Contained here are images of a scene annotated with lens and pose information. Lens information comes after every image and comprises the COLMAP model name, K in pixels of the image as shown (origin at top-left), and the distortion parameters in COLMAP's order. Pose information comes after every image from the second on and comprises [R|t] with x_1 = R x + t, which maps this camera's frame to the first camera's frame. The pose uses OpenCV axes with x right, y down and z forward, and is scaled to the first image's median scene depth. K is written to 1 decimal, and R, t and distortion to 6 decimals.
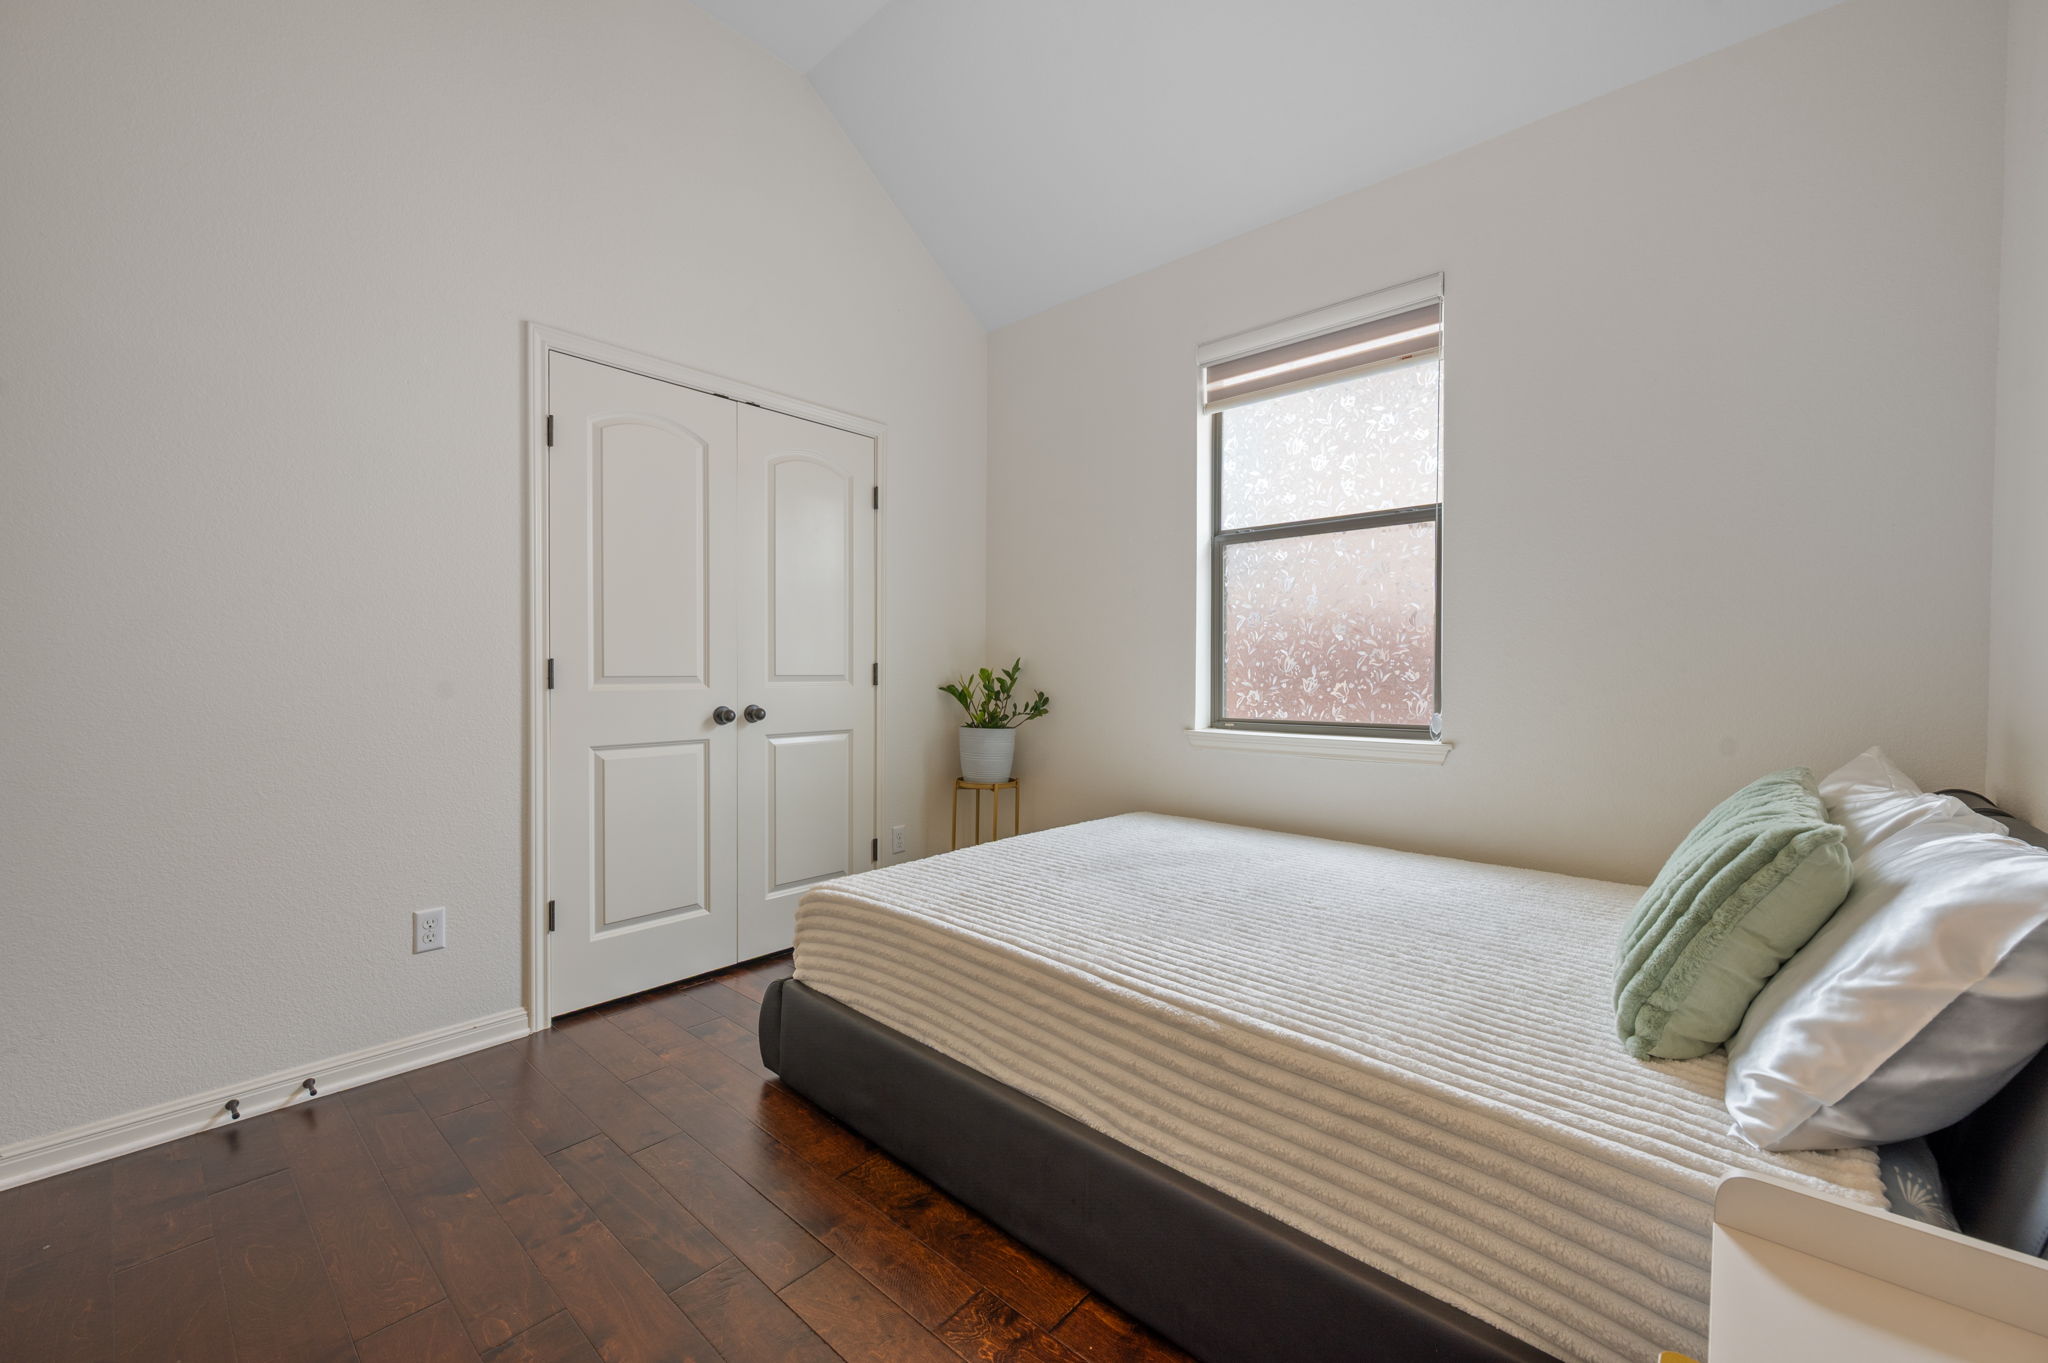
lens RADIAL K [[813.5, 0, 1032.6], [0, 813.5, 669.3], [0, 0, 1]] dist [0.001162, 0.000138]
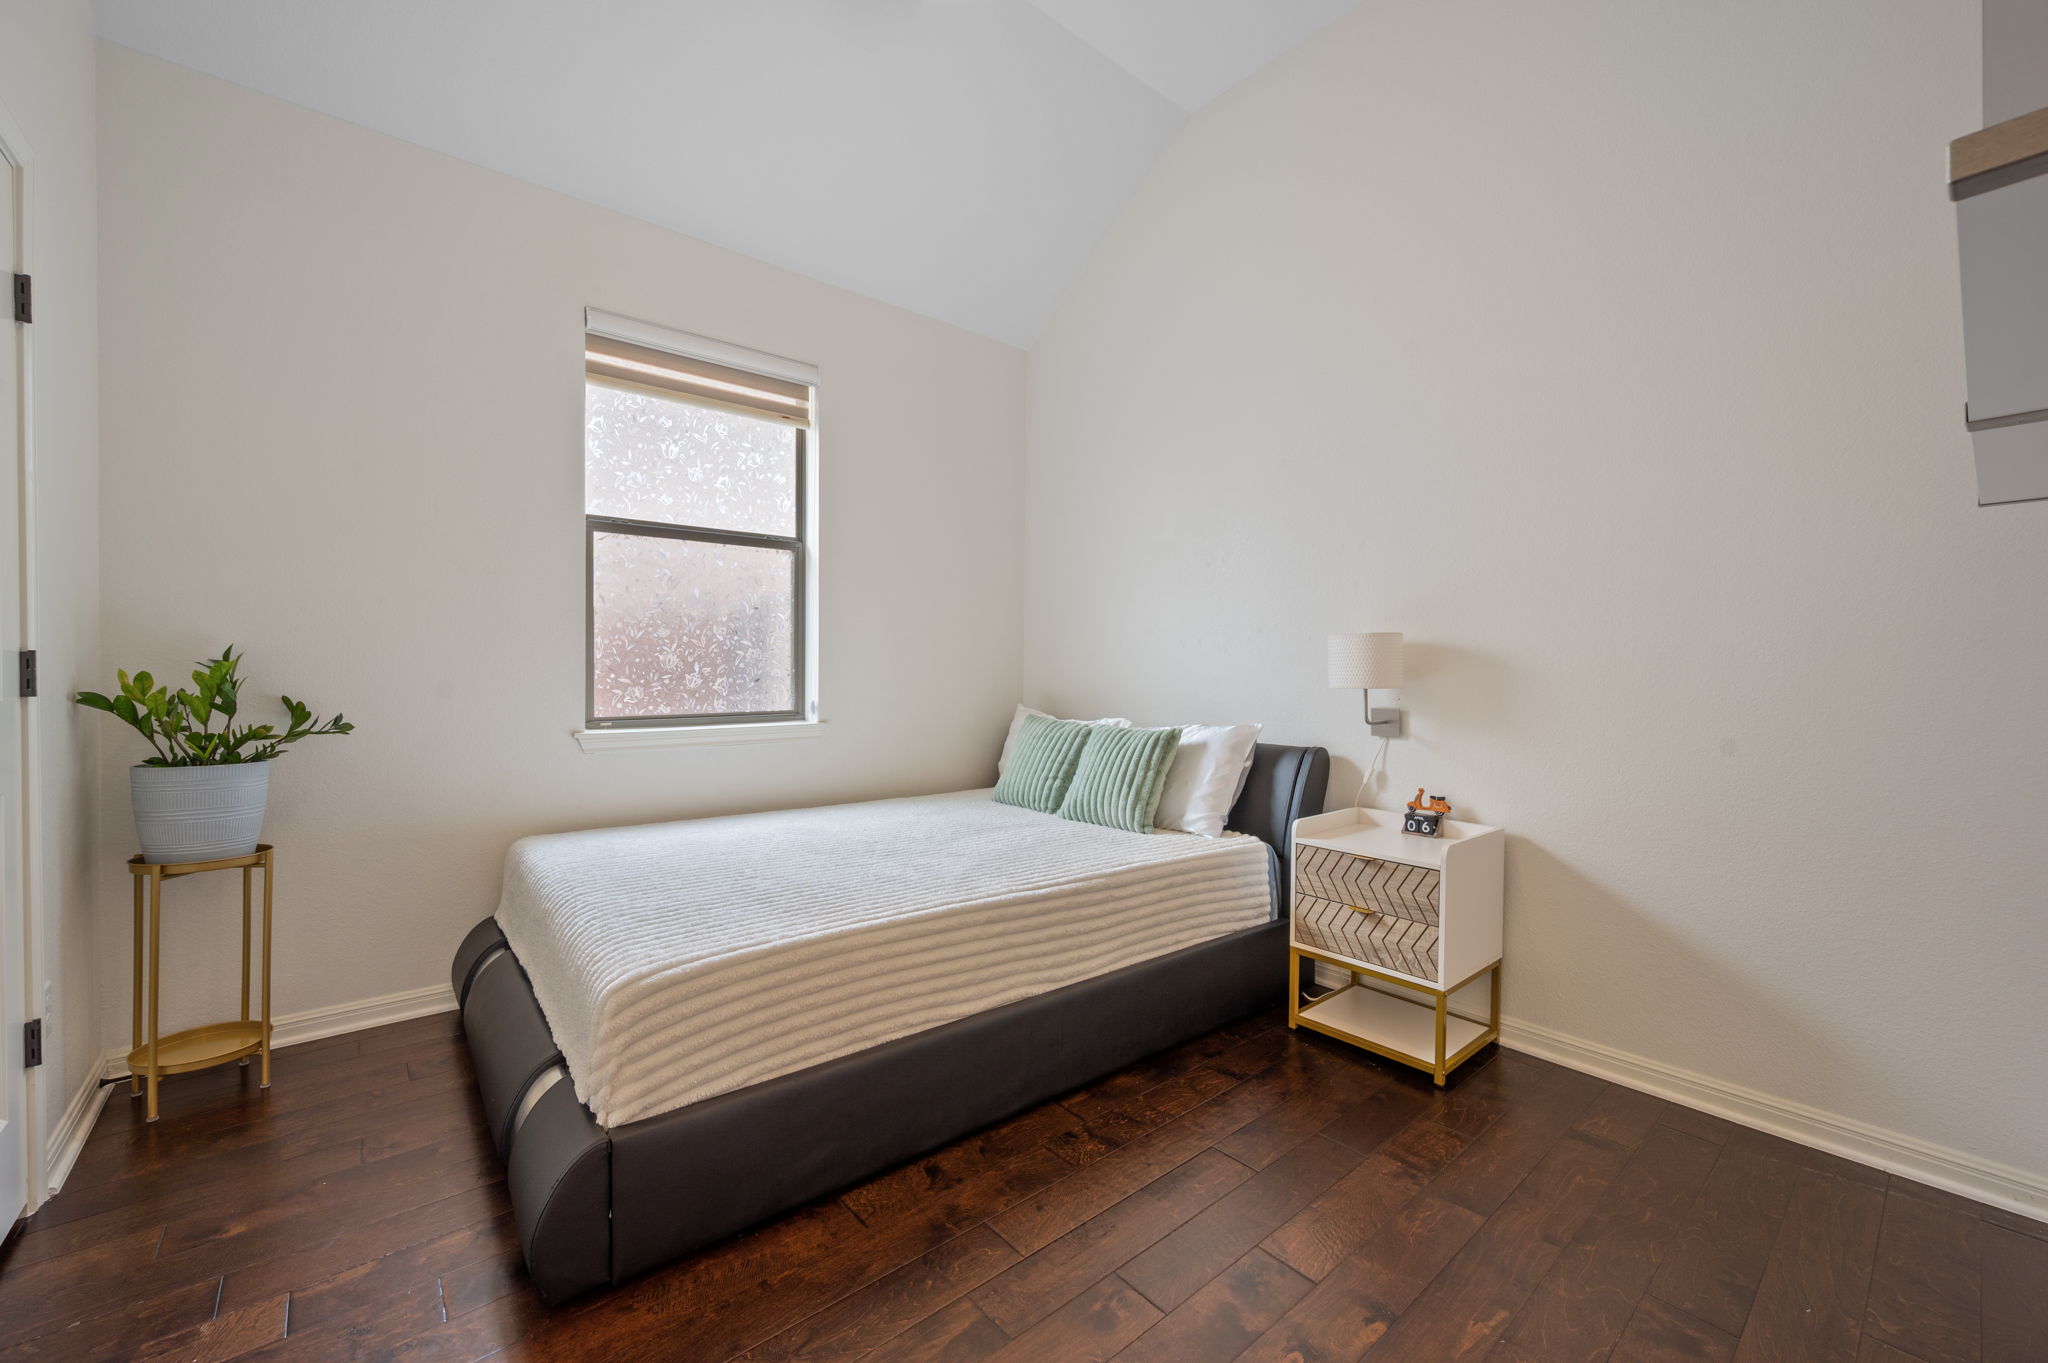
lens RADIAL K [[813.5, 0, 1013.0], [0, 813.5, 676.5], [0, 0, 1]] dist [0.001162, 0.000138]
pose [[0.147770, -0.011222, 0.988958, -0.729631], [-0.007851, 0.999891, 0.012519, -0.002893], [-0.988991, -0.009614, 0.147666, 0.465883]]
